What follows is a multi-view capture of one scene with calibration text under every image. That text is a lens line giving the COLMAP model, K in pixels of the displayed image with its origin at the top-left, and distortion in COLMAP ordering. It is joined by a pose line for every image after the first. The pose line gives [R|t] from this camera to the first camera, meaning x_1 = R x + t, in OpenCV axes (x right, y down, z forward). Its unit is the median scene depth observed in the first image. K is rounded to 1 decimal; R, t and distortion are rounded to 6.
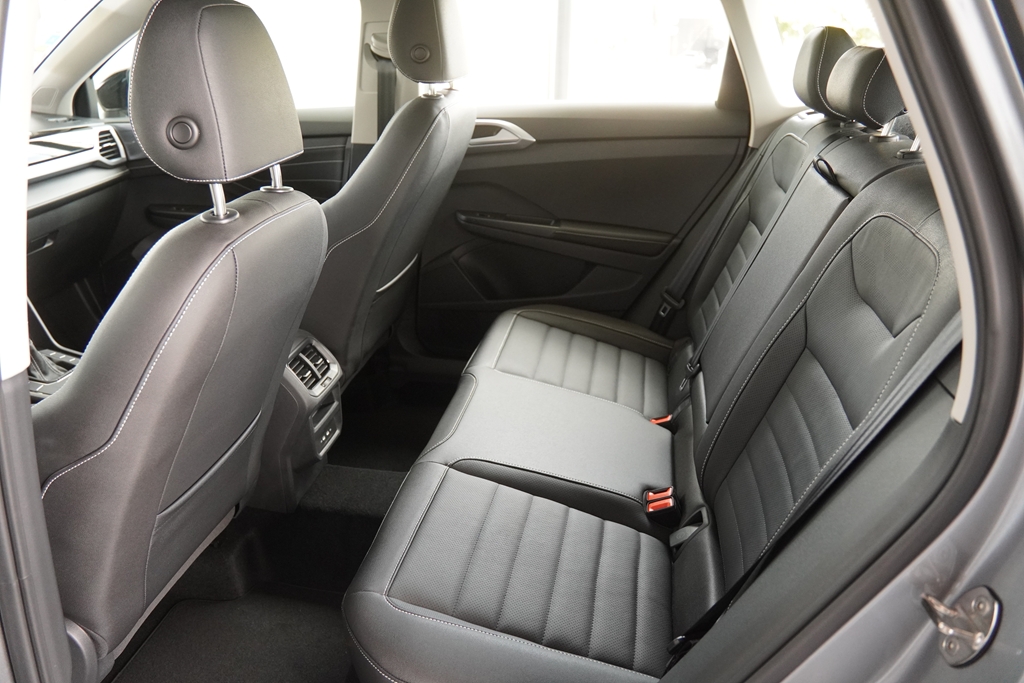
lens RADIAL K [[764.9, 0, 507.8], [0, 764.9, 340.3], [0, 0, 1]] dist [-0.120159, 0.074650]
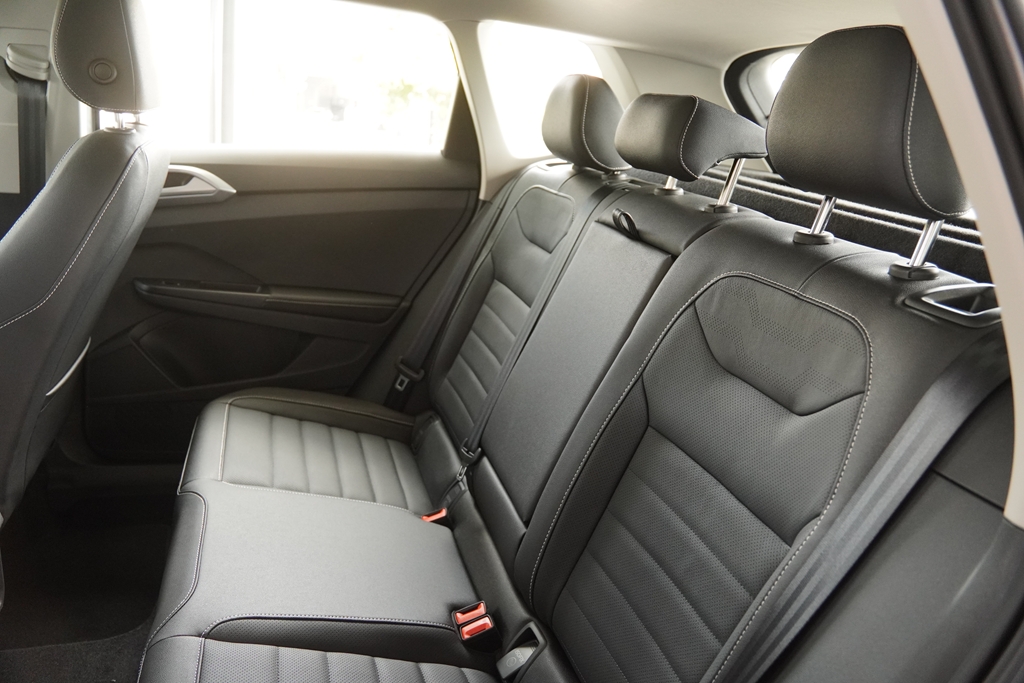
lens RADIAL K [[764.9, 0, 503.3], [0, 764.9, 342.6], [0, 0, 1]] dist [-0.120159, 0.074650]
pose [[0.892191, -0.064032, 0.447095, -0.092741], [0.093766, 0.994592, -0.044669, -0.040824], [-0.441817, 0.081776, 0.893370, 0.175961]]
